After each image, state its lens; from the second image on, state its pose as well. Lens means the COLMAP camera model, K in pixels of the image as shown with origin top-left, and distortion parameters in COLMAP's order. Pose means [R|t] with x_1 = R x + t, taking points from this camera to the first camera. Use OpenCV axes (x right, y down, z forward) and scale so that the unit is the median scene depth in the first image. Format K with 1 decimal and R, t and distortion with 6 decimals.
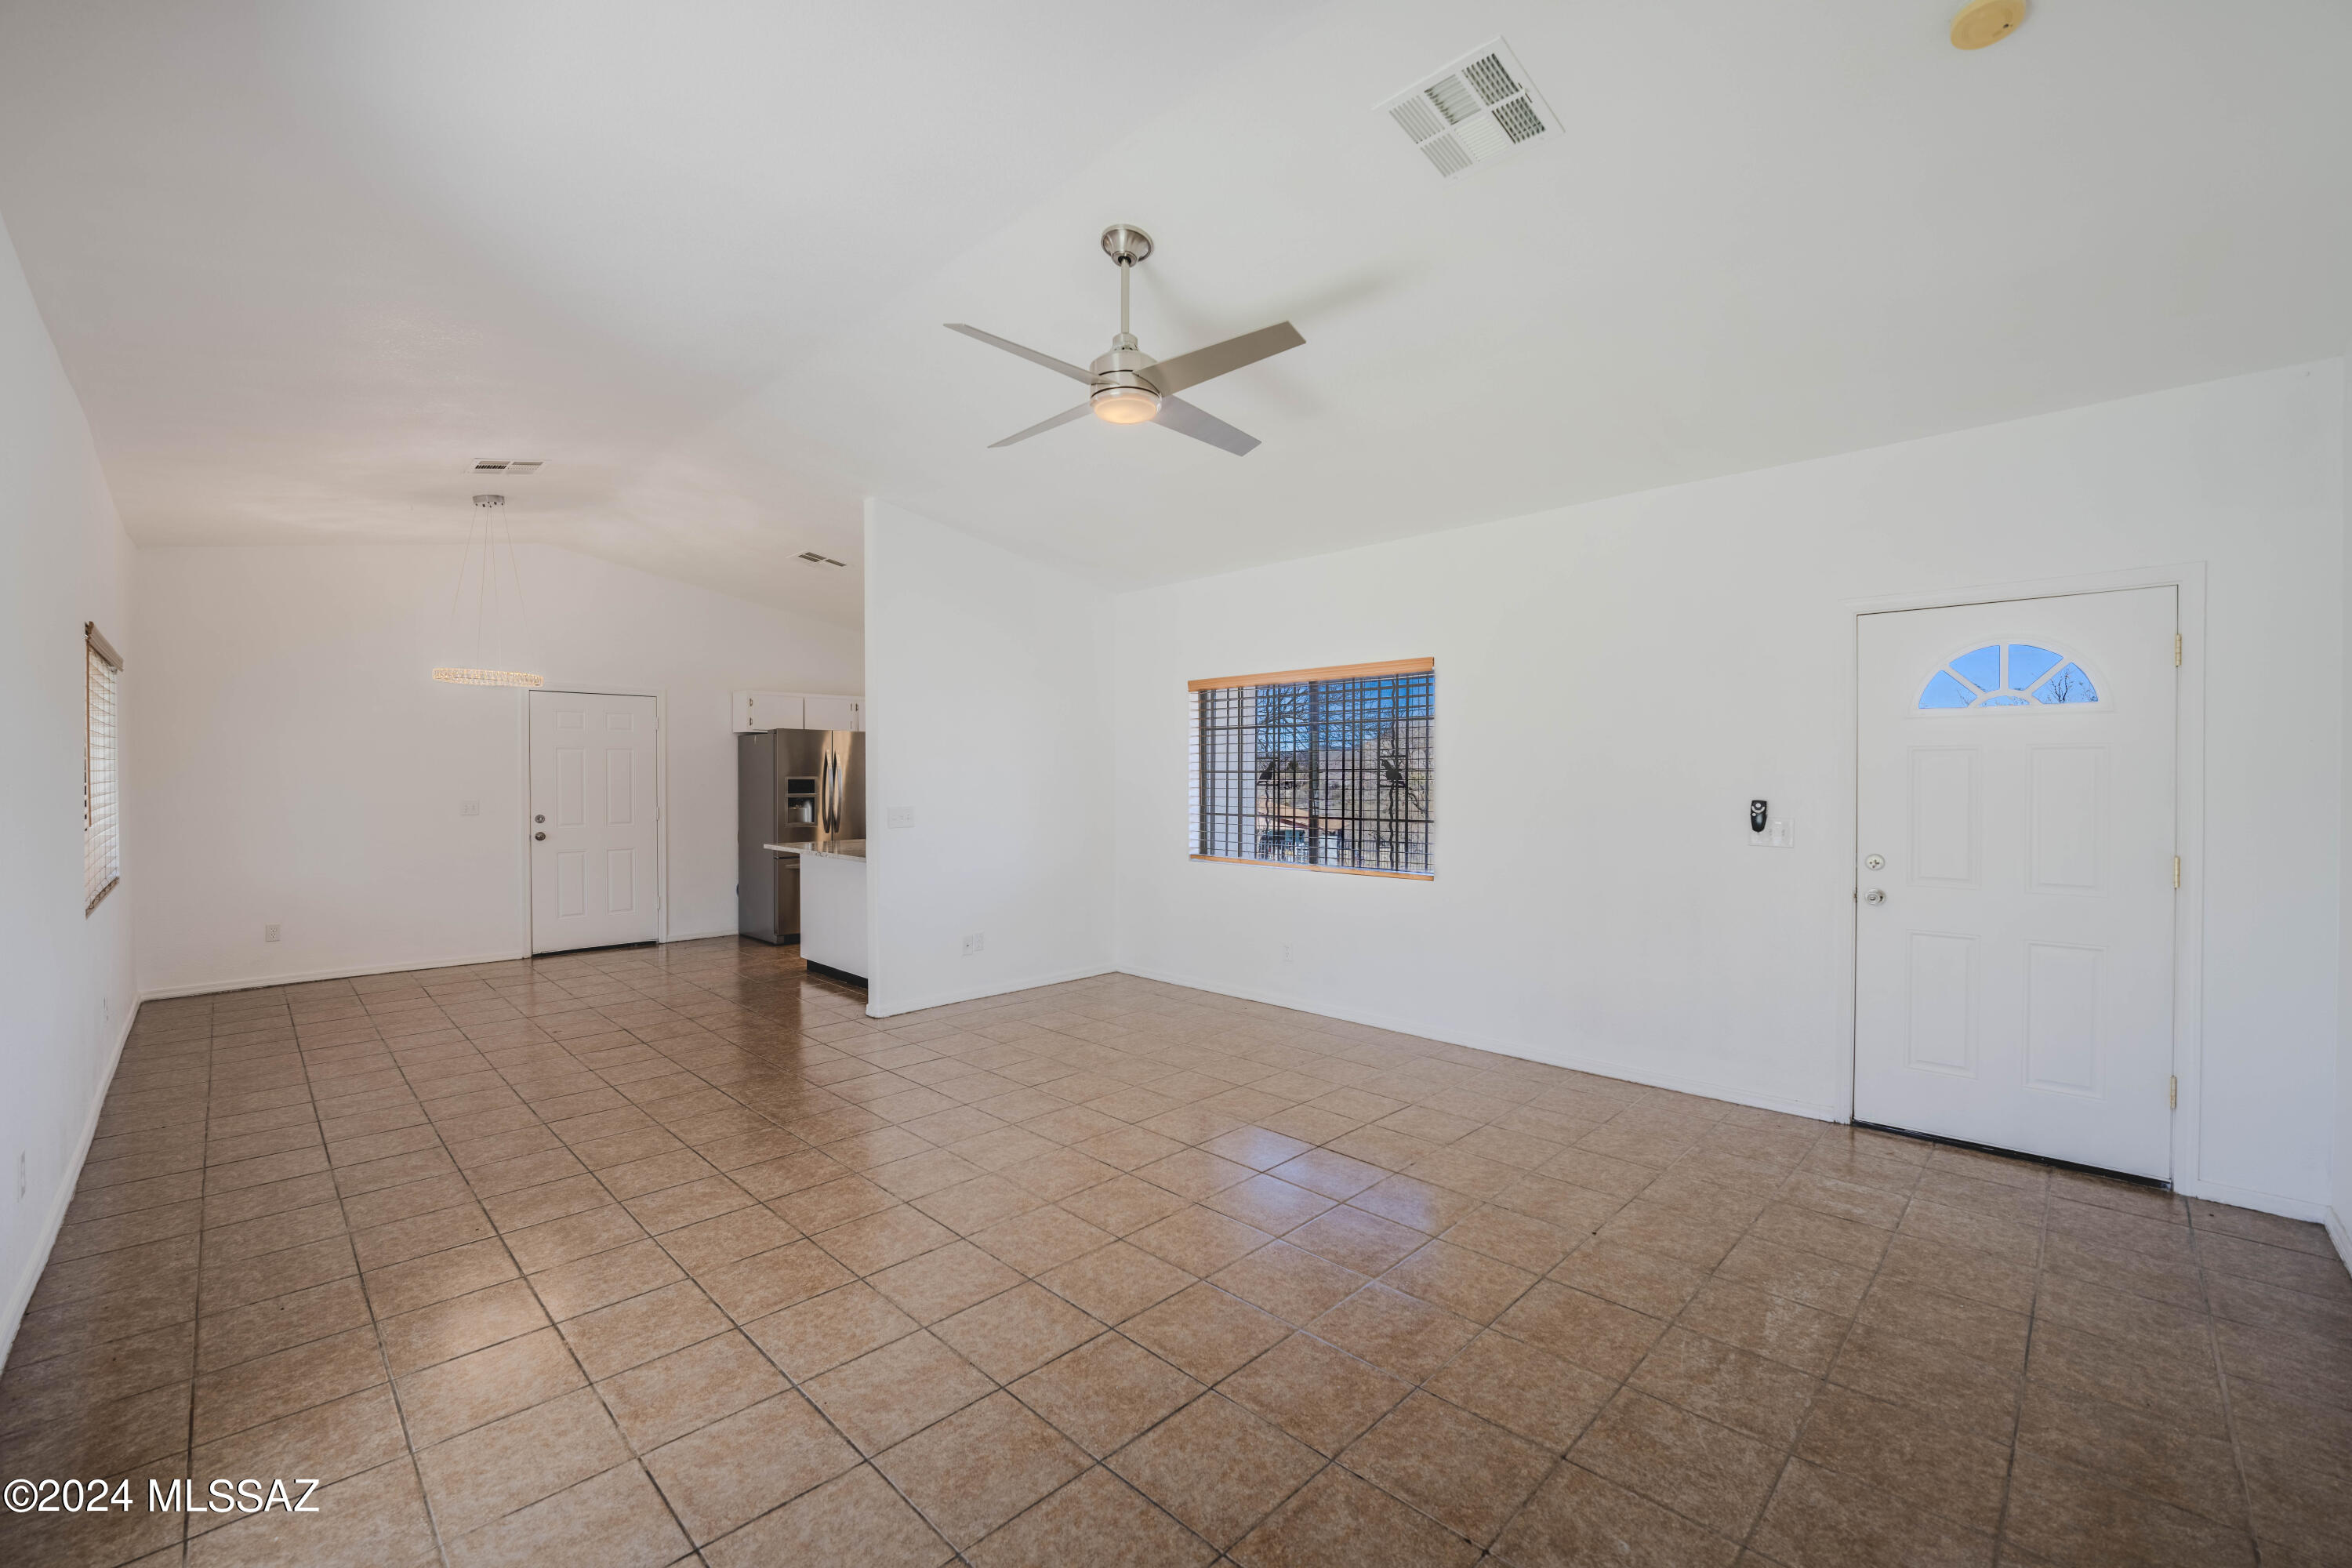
lens RADIAL K [[963.0, 0, 1167.4], [0, 963.0, 784.4], [0, 0, 1]] dist [-0.030217, 0.005897]
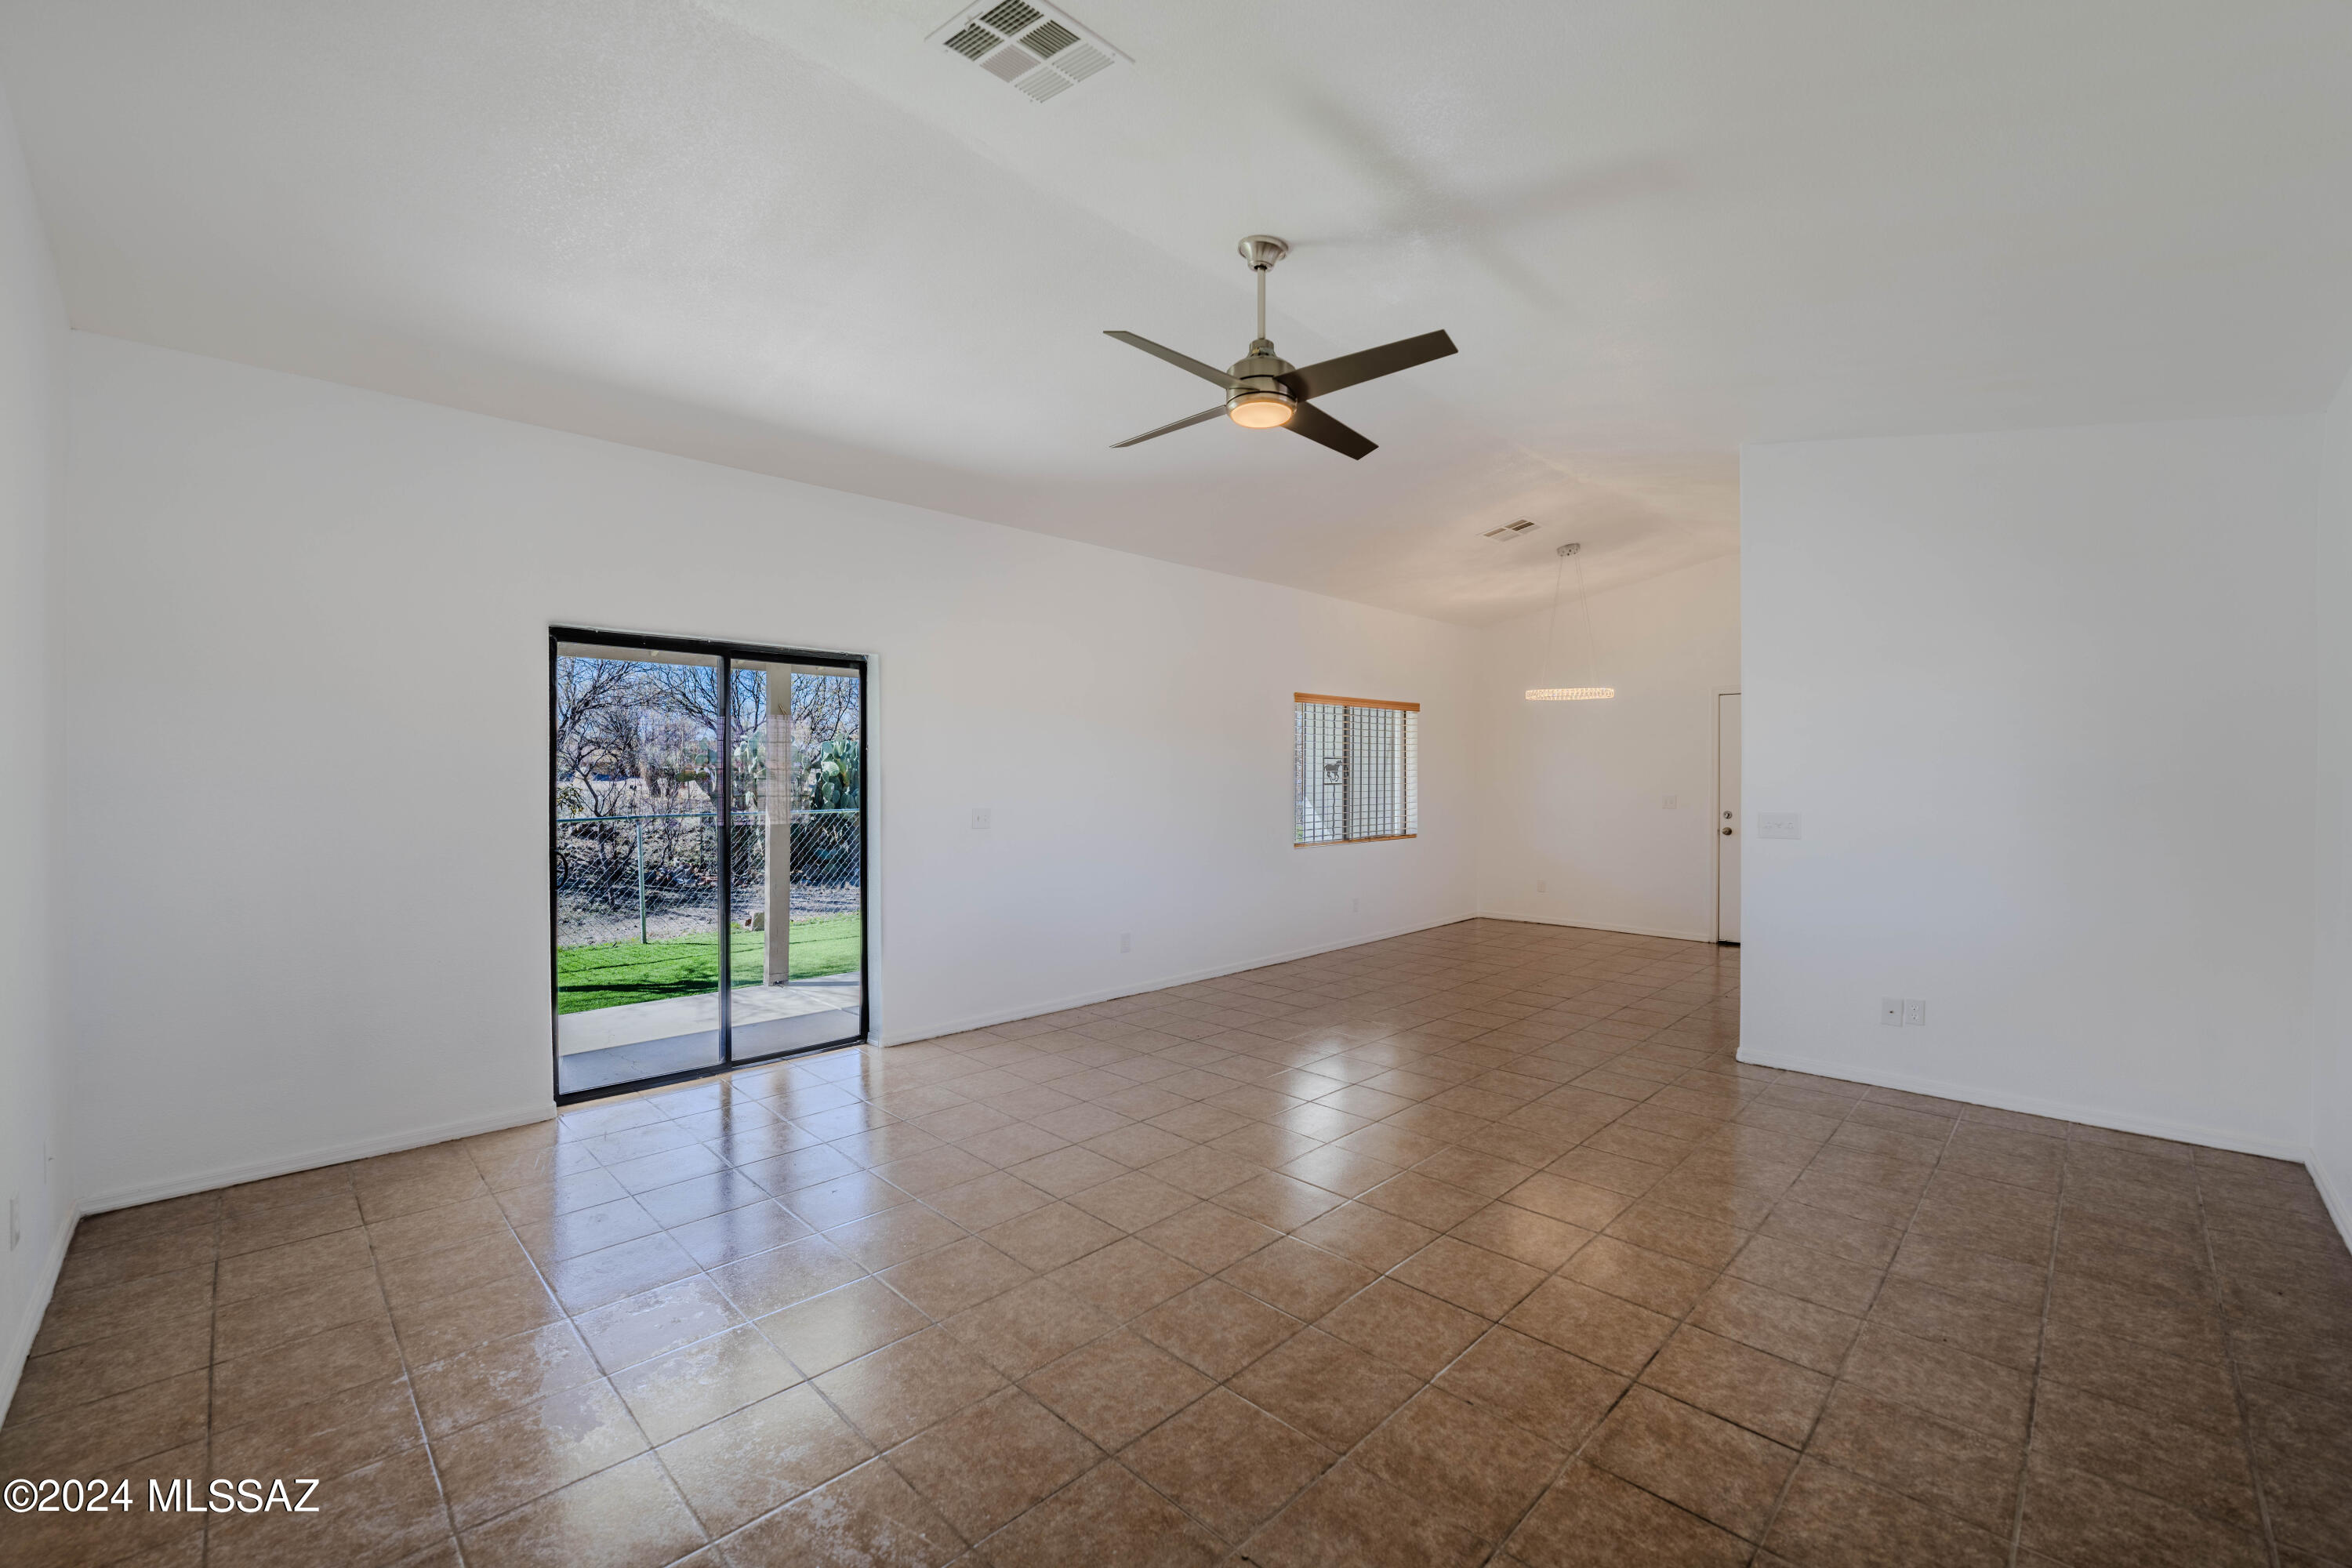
lens RADIAL K [[963.0, 0, 1167.4], [0, 963.0, 784.4], [0, 0, 1]] dist [-0.030217, 0.005897]
pose [[-0.006080, 0.011227, -0.999918, 0.921901], [-0.010854, 0.999877, 0.011292, -0.007163], [0.999923, 0.010922, -0.005957, 0.856721]]
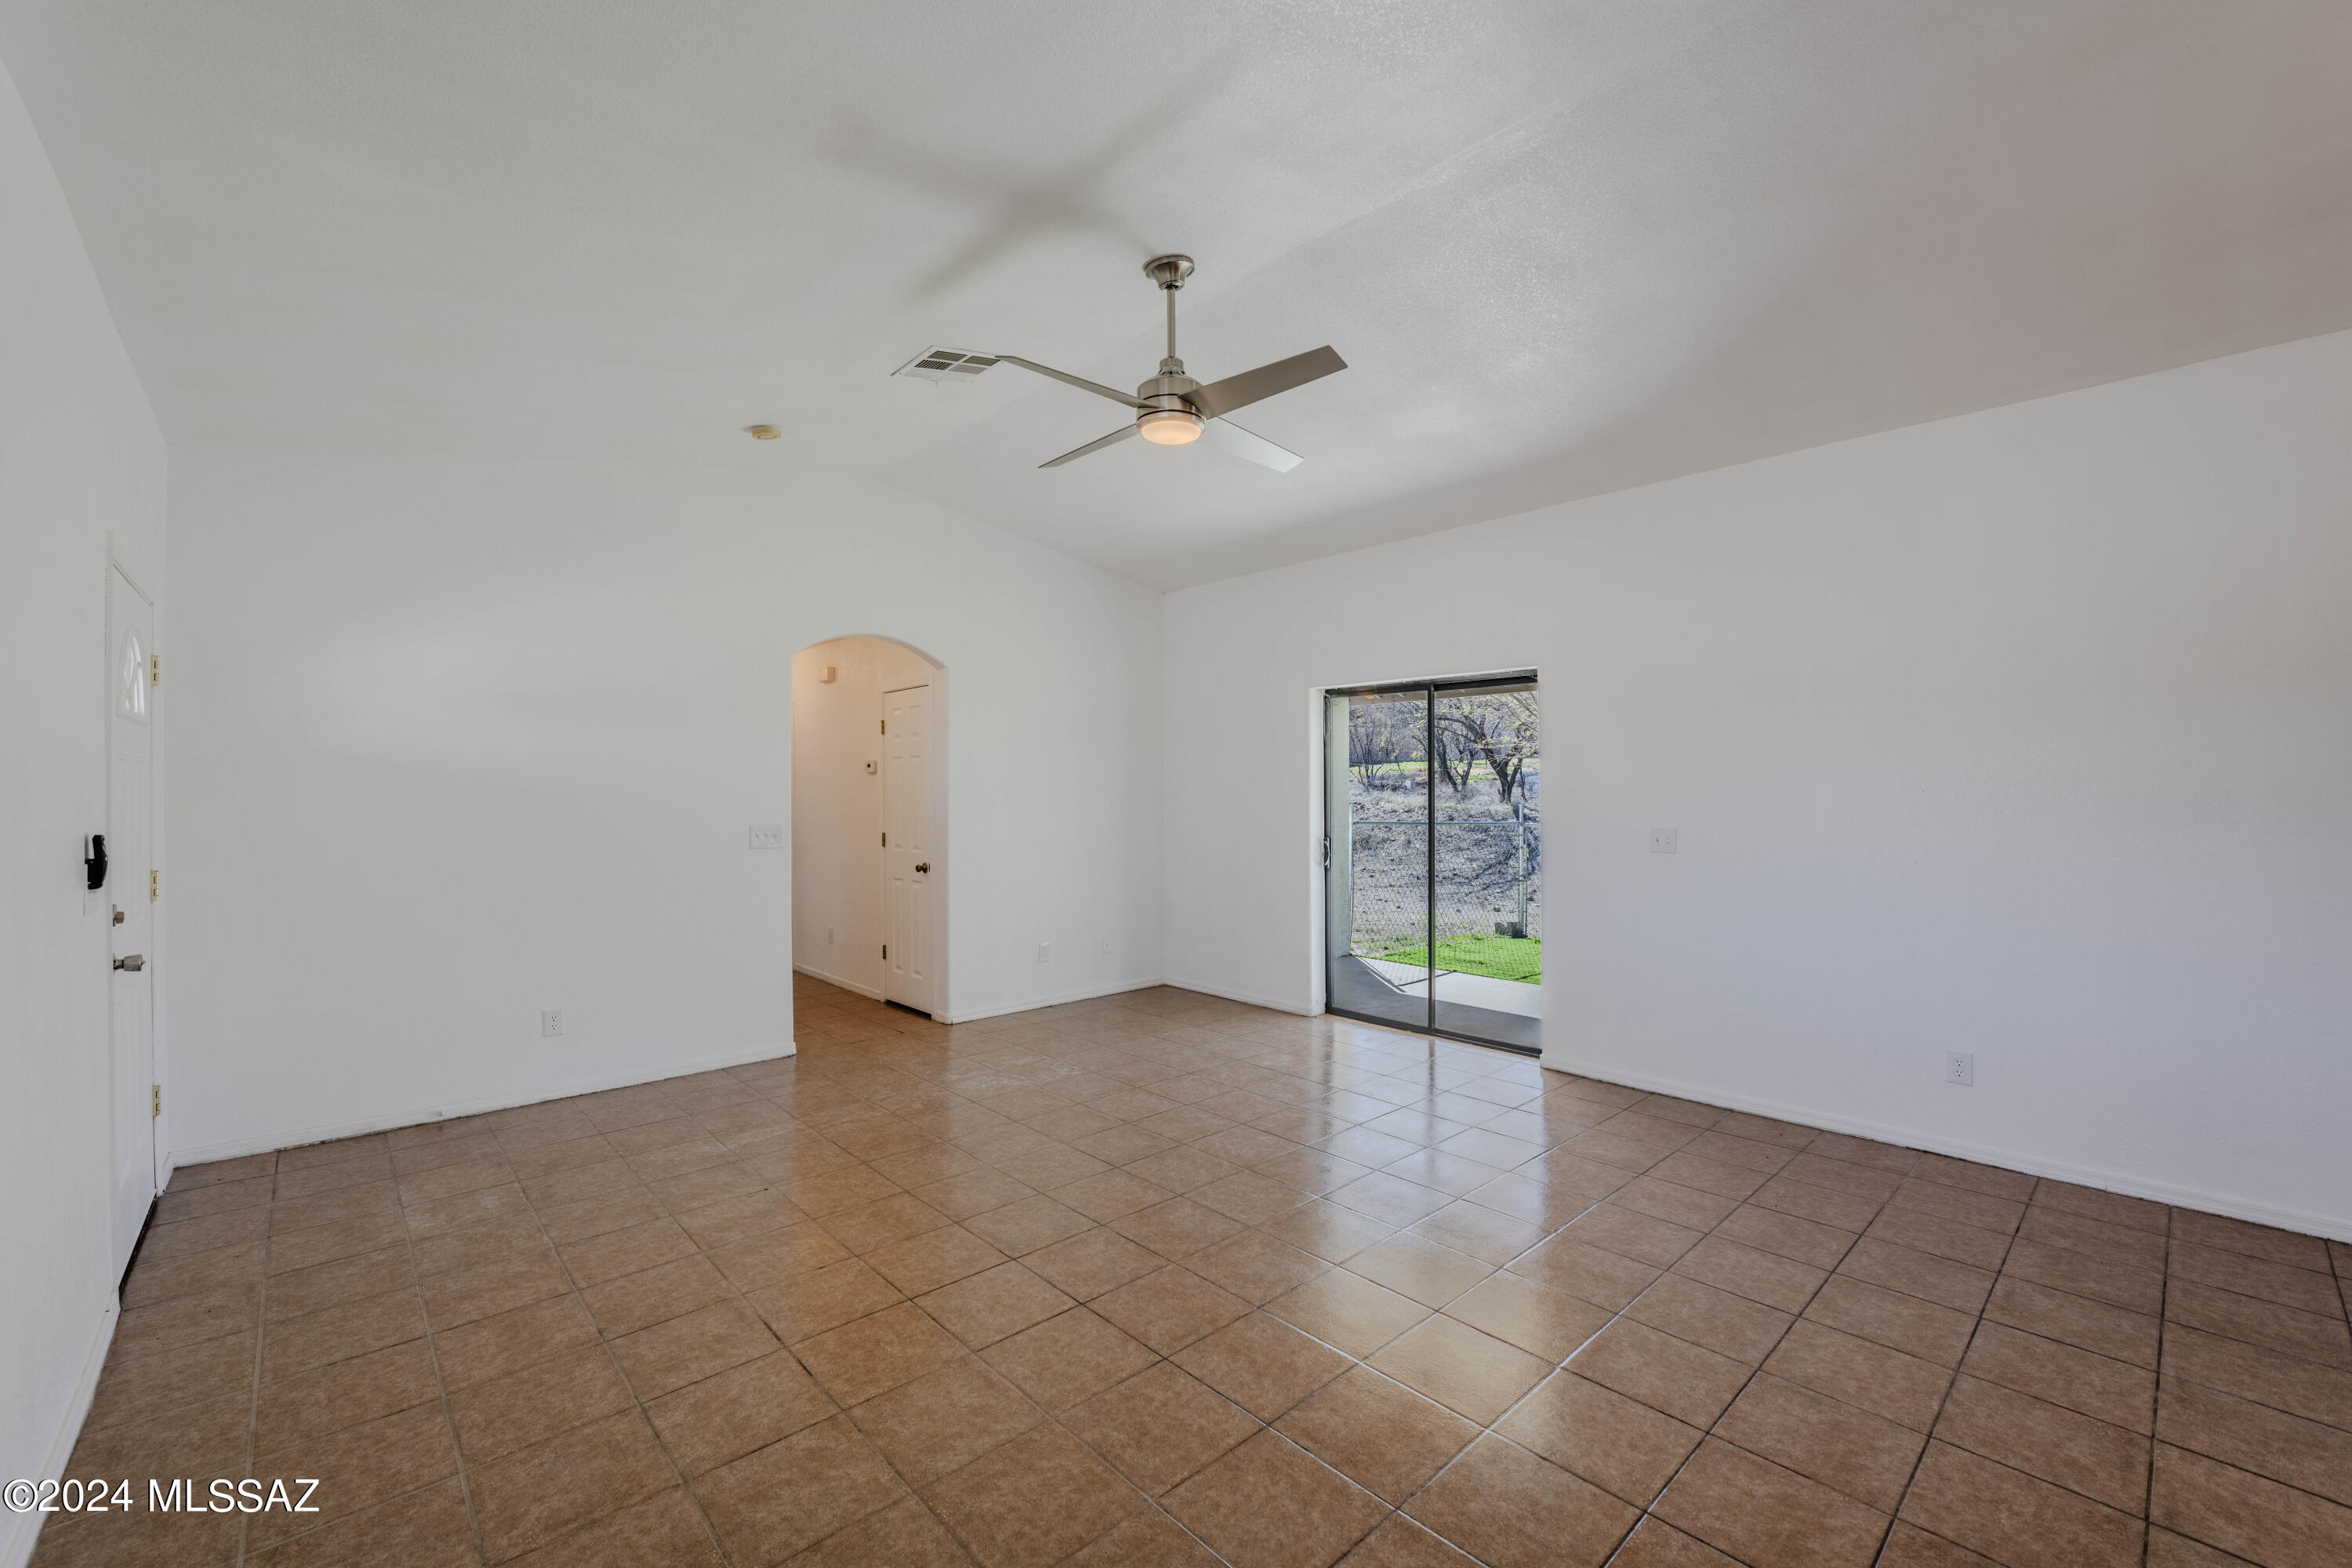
lens RADIAL K [[963.0, 0, 1167.4], [0, 963.0, 784.4], [0, 0, 1]] dist [-0.030217, 0.005897]
pose [[-0.998762, 0.003827, 0.049596, -0.083218], [0.004193, 0.999965, 0.007285, -0.019860], [-0.049567, 0.007484, -0.998743, 1.908269]]
